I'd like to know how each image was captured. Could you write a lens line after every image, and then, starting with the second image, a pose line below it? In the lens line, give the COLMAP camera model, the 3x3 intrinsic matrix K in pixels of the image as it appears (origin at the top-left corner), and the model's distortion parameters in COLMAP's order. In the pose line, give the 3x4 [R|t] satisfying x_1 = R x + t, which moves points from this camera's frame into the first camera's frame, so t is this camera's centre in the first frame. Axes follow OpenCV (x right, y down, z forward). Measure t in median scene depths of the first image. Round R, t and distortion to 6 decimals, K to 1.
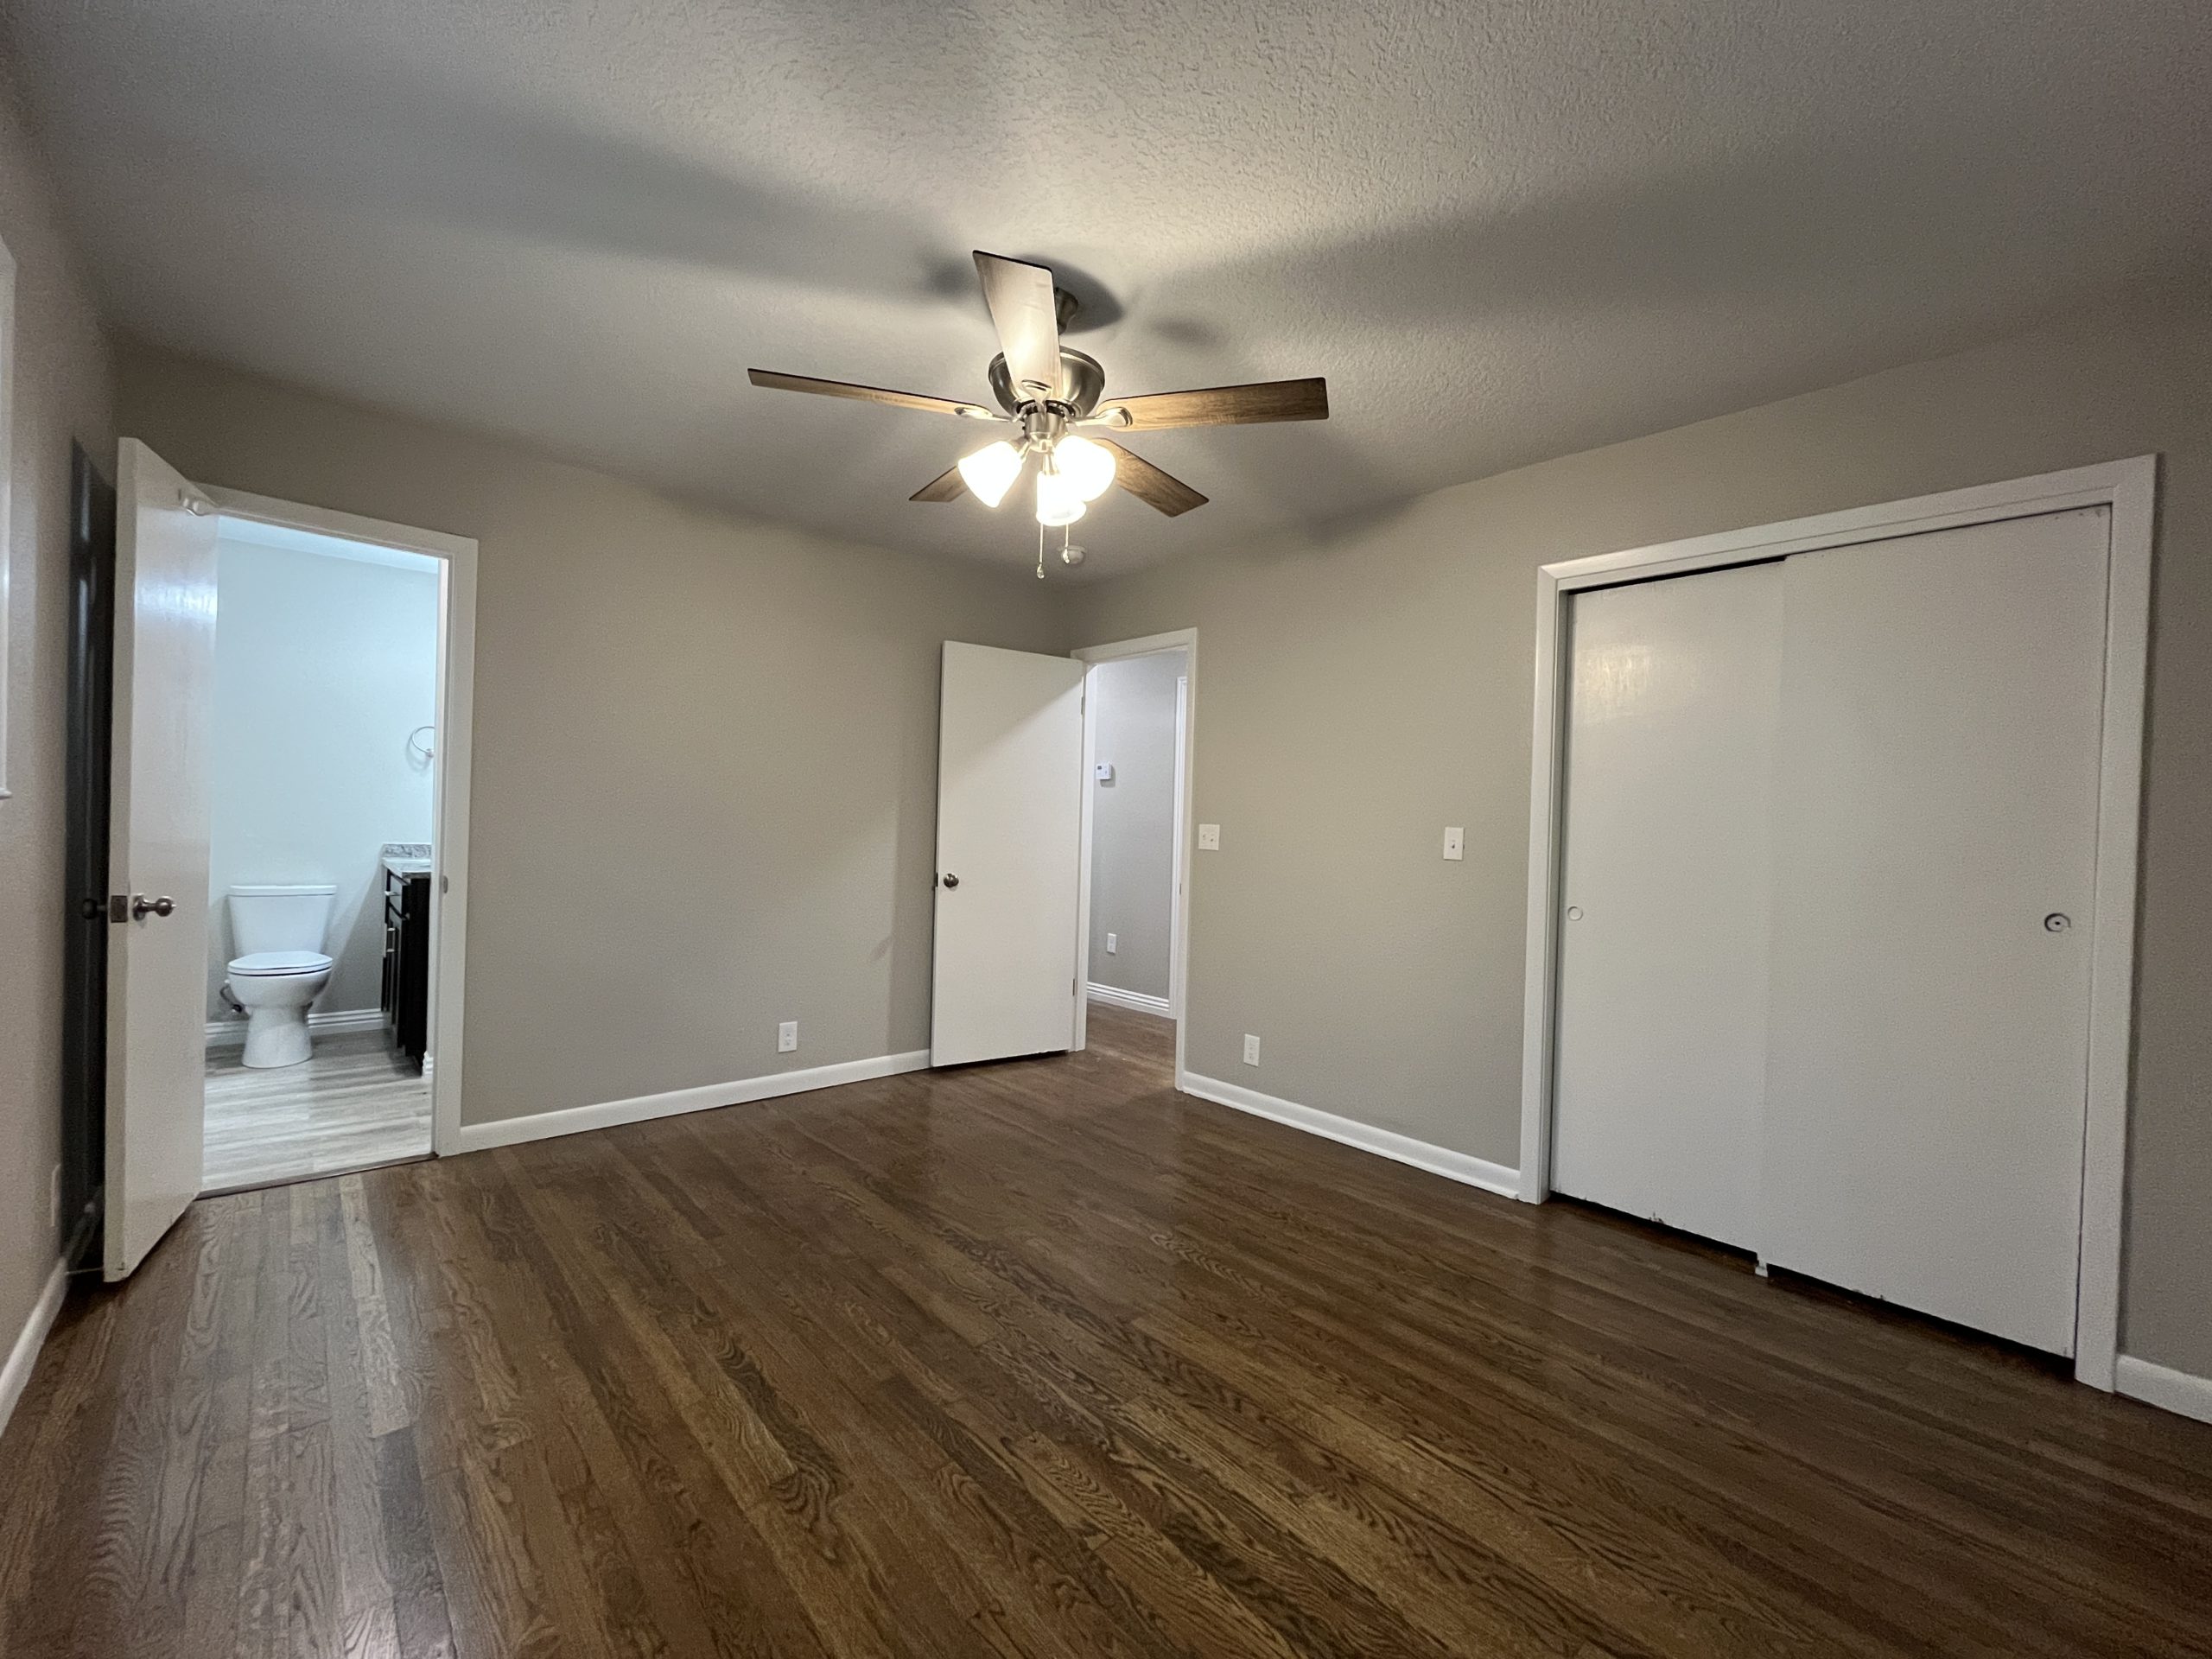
lens RADIAL K [[893.5, 0, 1106.8], [0, 893.5, 832.2], [0, 0, 1]] dist [-0.003041, -0.000033]
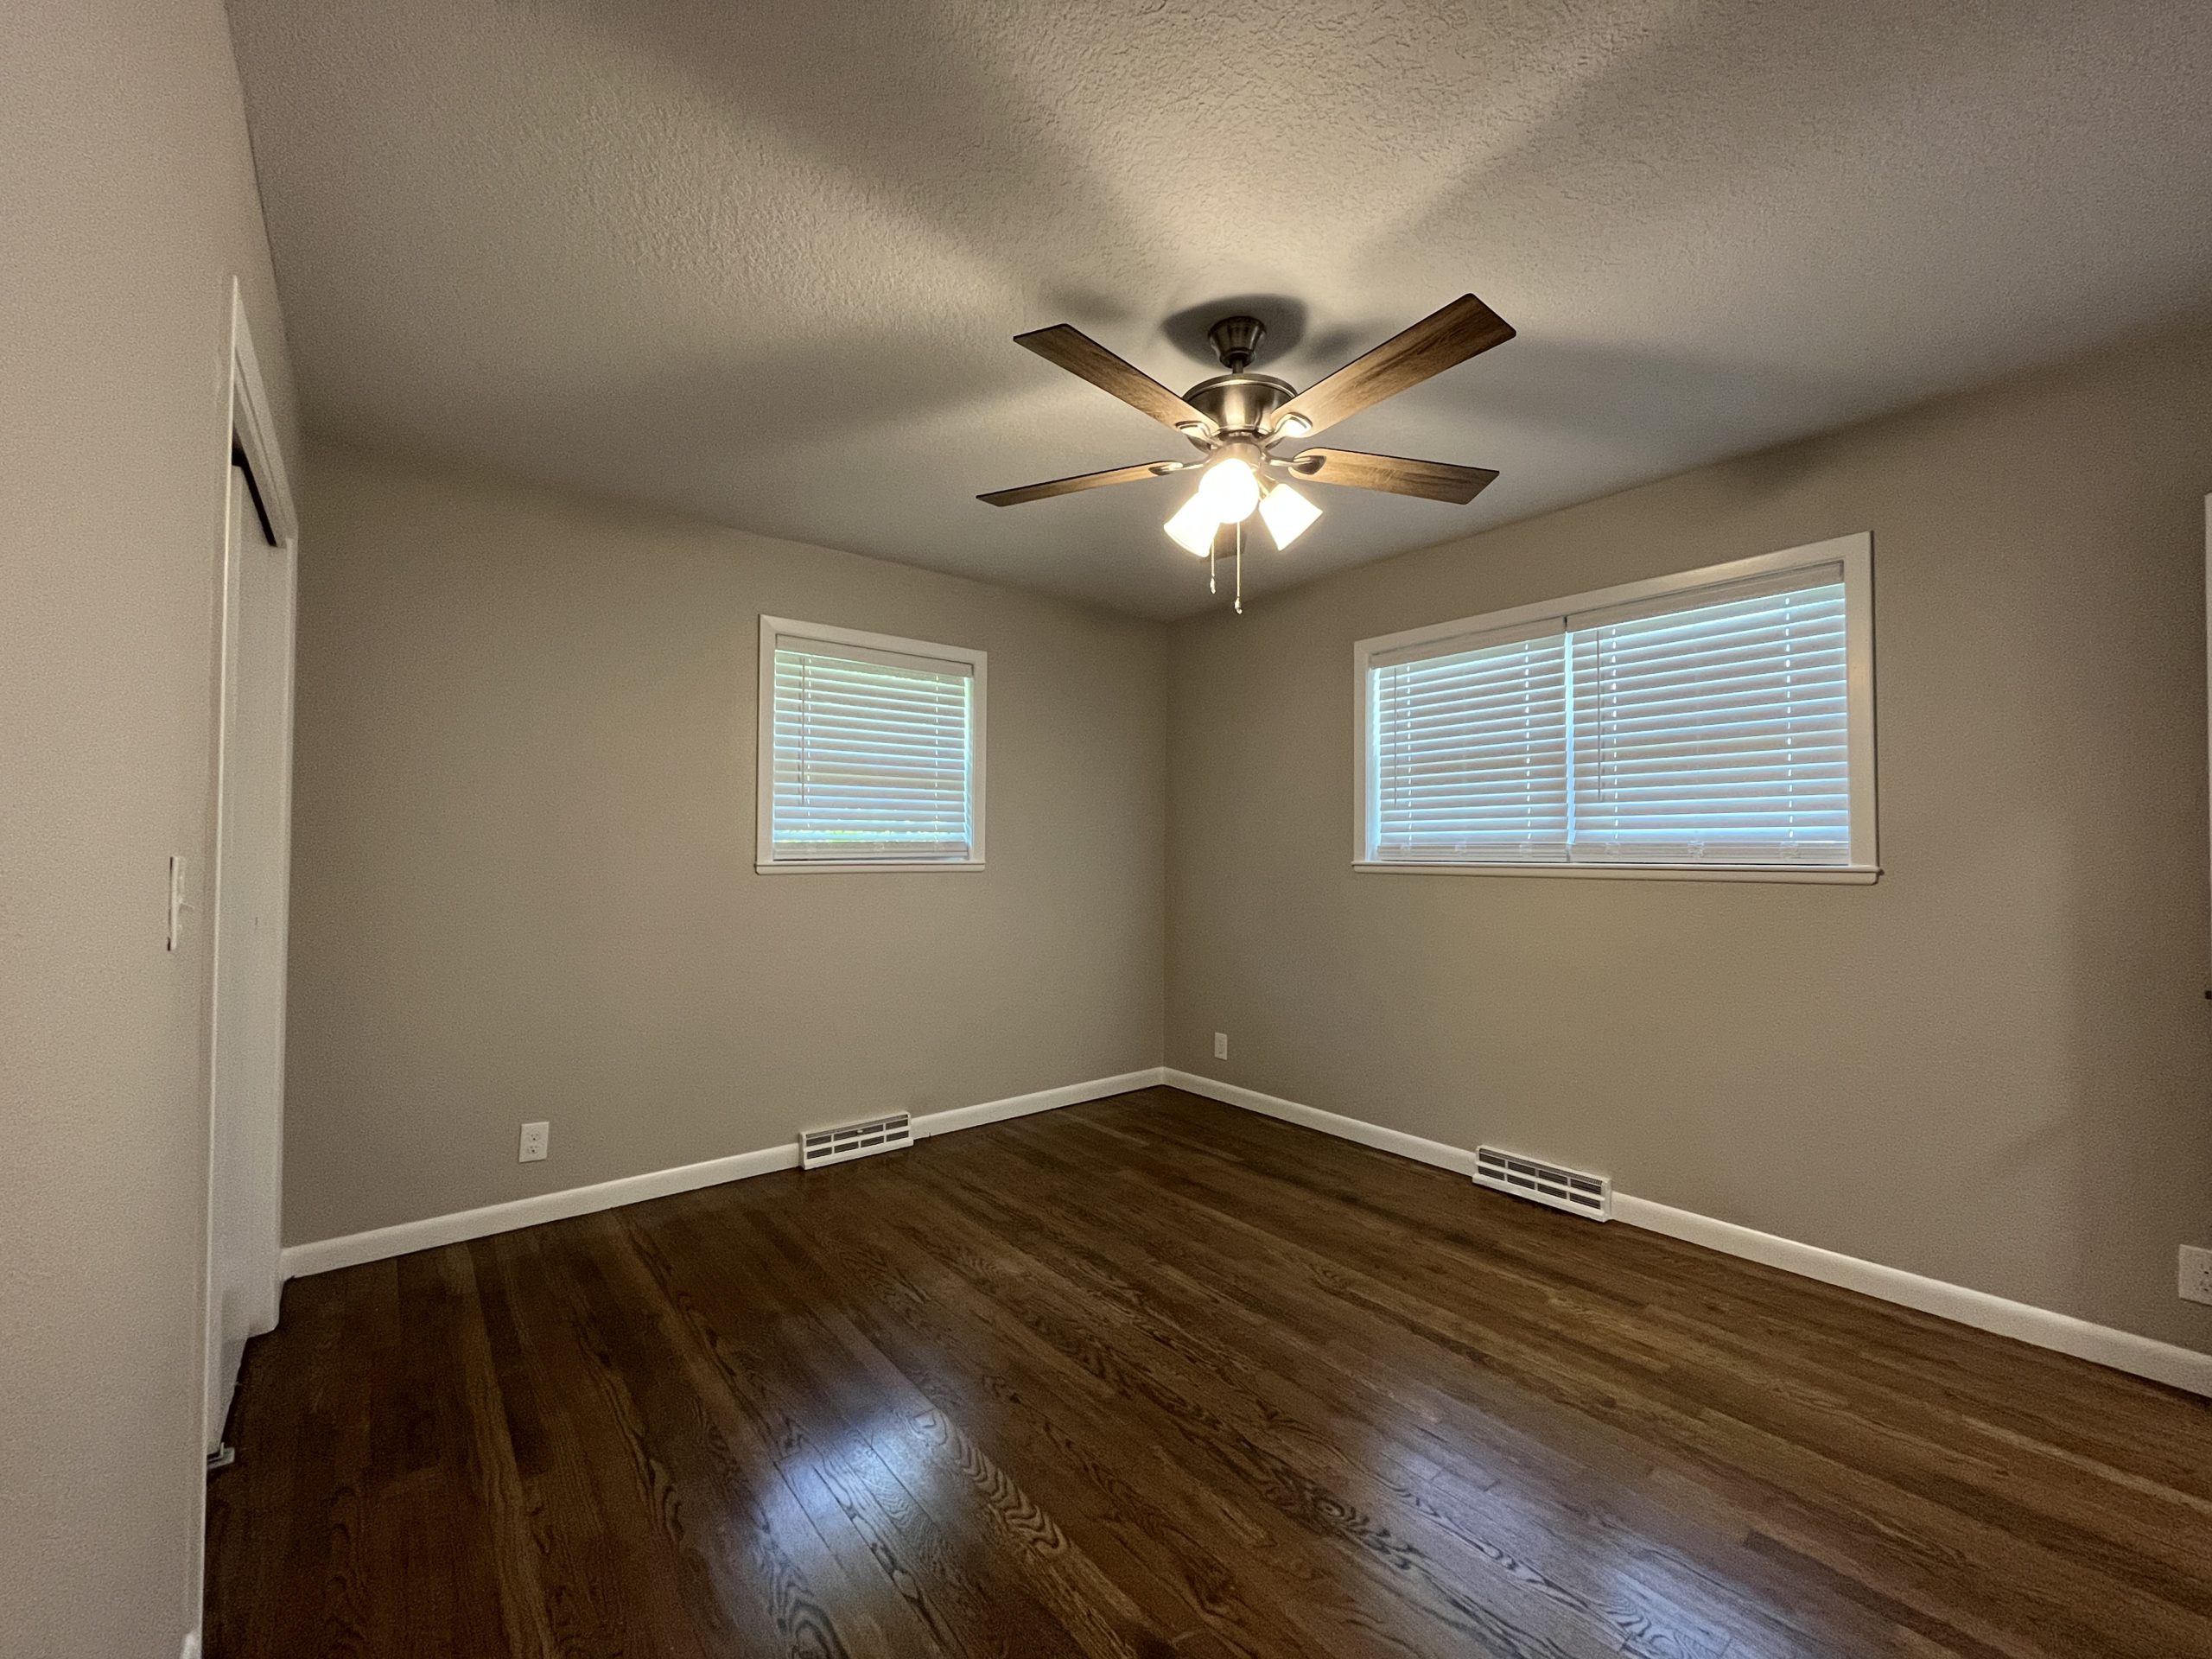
lens RADIAL K [[893.5, 0, 1106.8], [0, 893.5, 832.2], [0, 0, 1]] dist [-0.003041, -0.000033]
pose [[-0.997696, -0.036908, 0.056917, 0.005141], [-0.037229, 0.999296, -0.004592, -0.043866], [-0.056707, -0.006700, -0.998368, 2.188855]]
